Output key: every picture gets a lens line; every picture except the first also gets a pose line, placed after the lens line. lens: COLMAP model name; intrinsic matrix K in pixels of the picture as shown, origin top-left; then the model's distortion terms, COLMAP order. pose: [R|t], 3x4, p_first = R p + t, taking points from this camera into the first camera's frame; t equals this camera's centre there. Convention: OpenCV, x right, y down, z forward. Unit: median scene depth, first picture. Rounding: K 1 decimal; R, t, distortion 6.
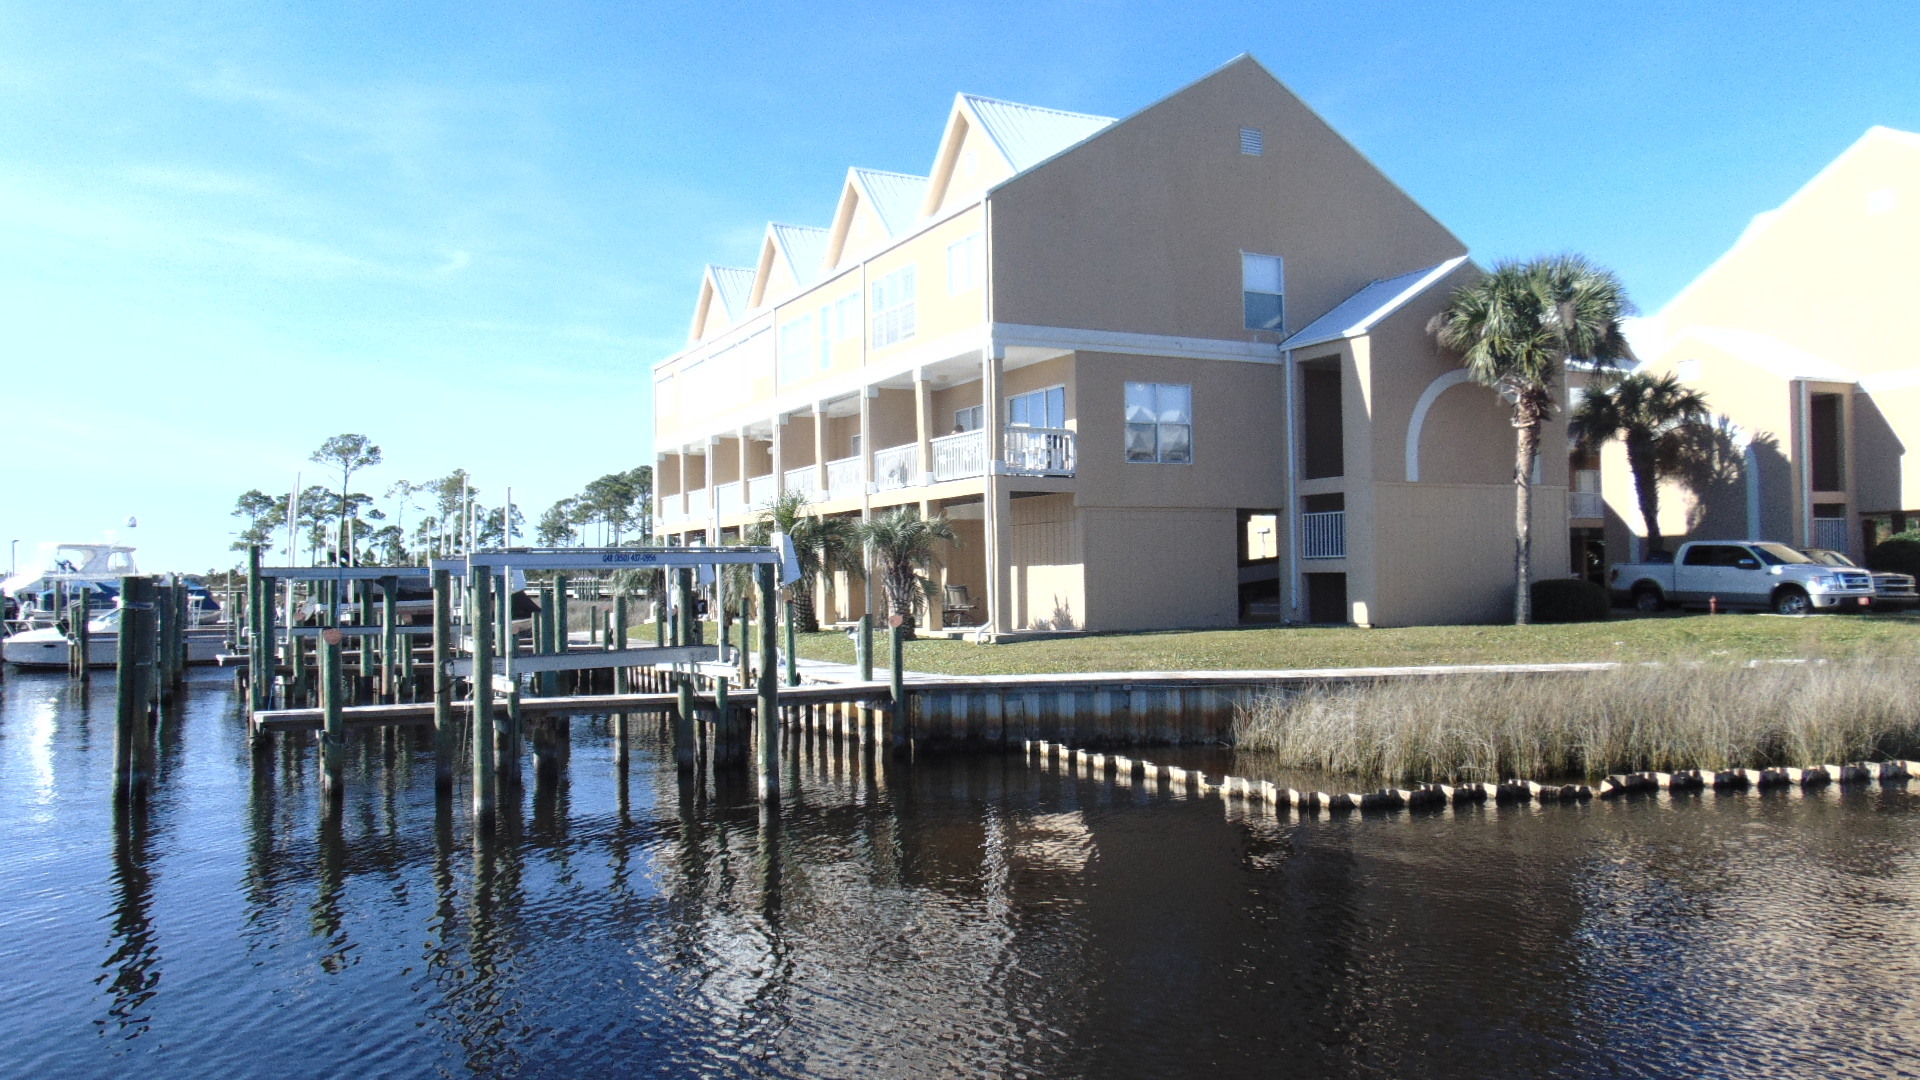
lens RADIAL K [[1339.0, 0, 960.0], [0, 1339.0, 540.0], [0, 0, 1]] dist [0.002972, 0.001916]
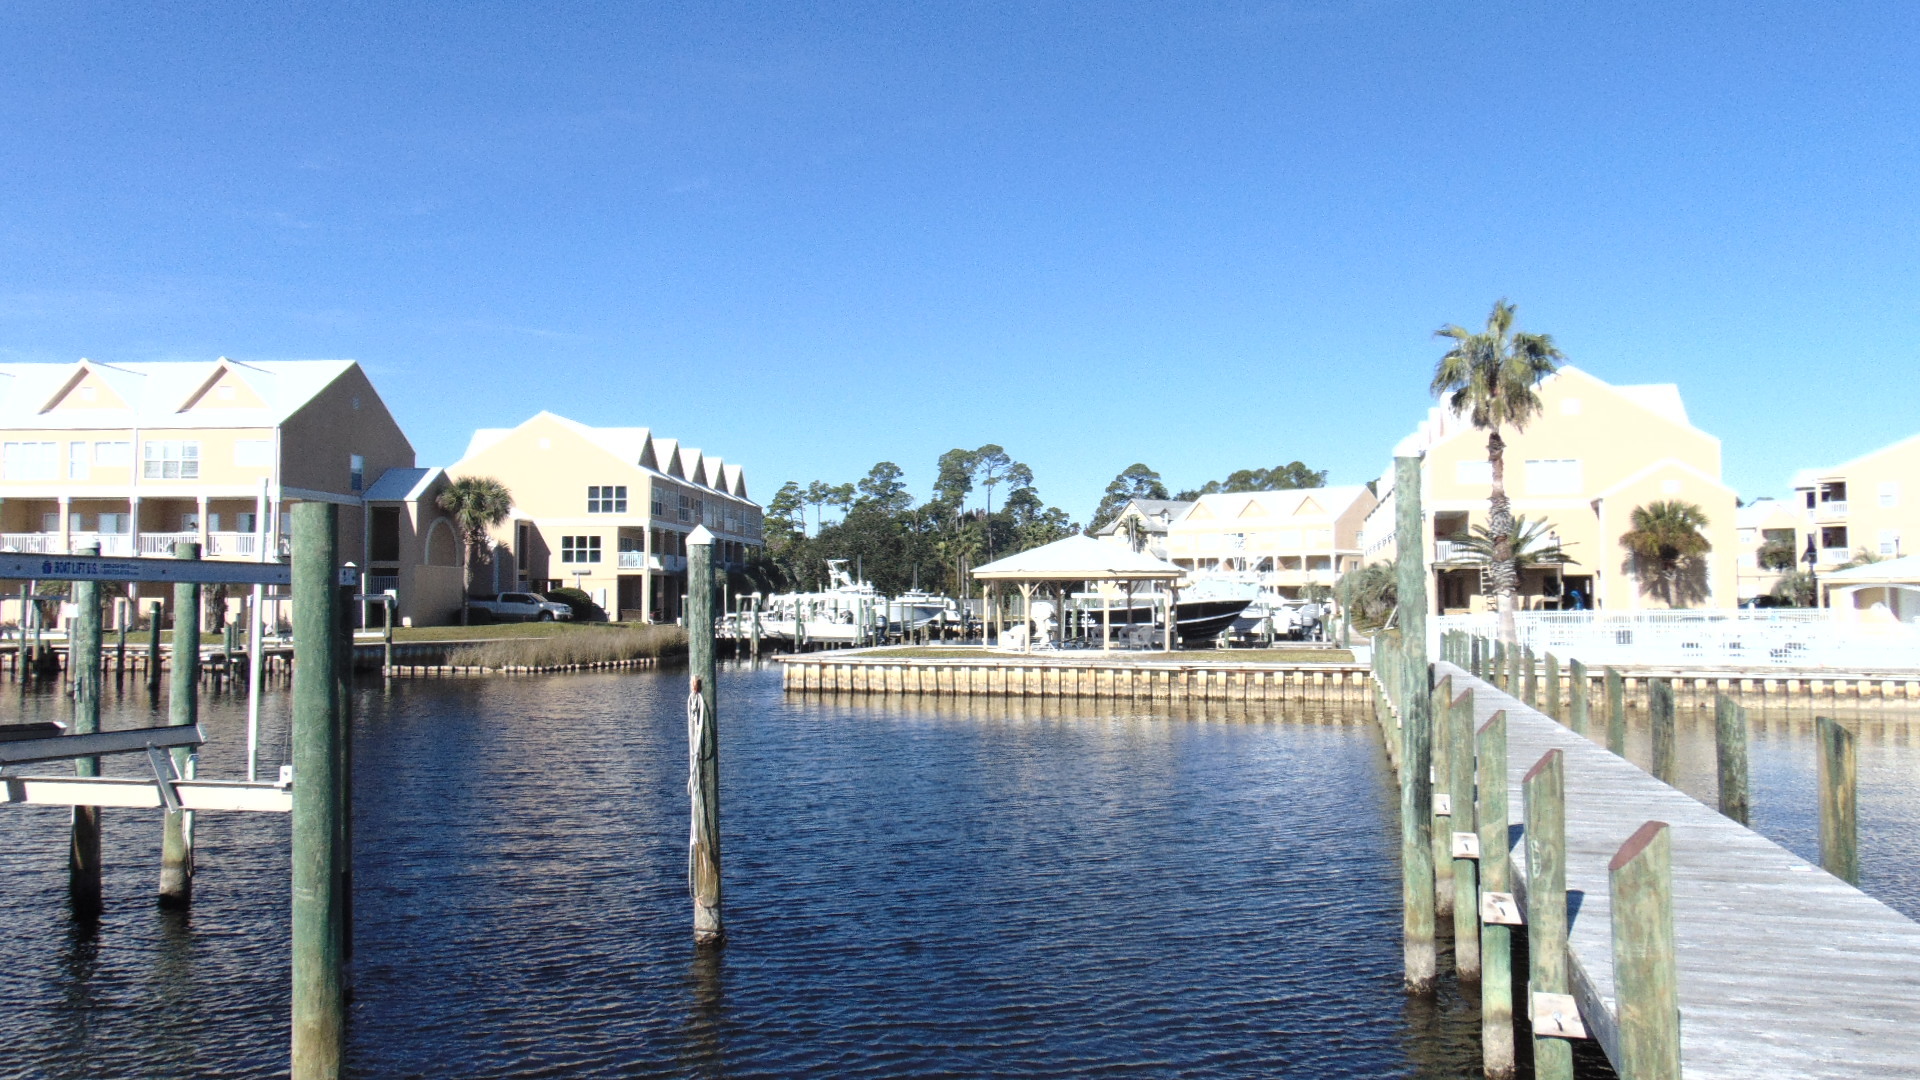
lens RADIAL K [[1486.8, 0, 960.0], [0, 1486.8, 540.0], [0, 0, 1]] dist [-0.000639, 0.088664]
pose [[0.479507, 0.048622, 0.876190, -1.459999], [-0.037105, 0.998694, -0.035113, -0.030211], [-0.876753, -0.015674, 0.480685, -1.036833]]
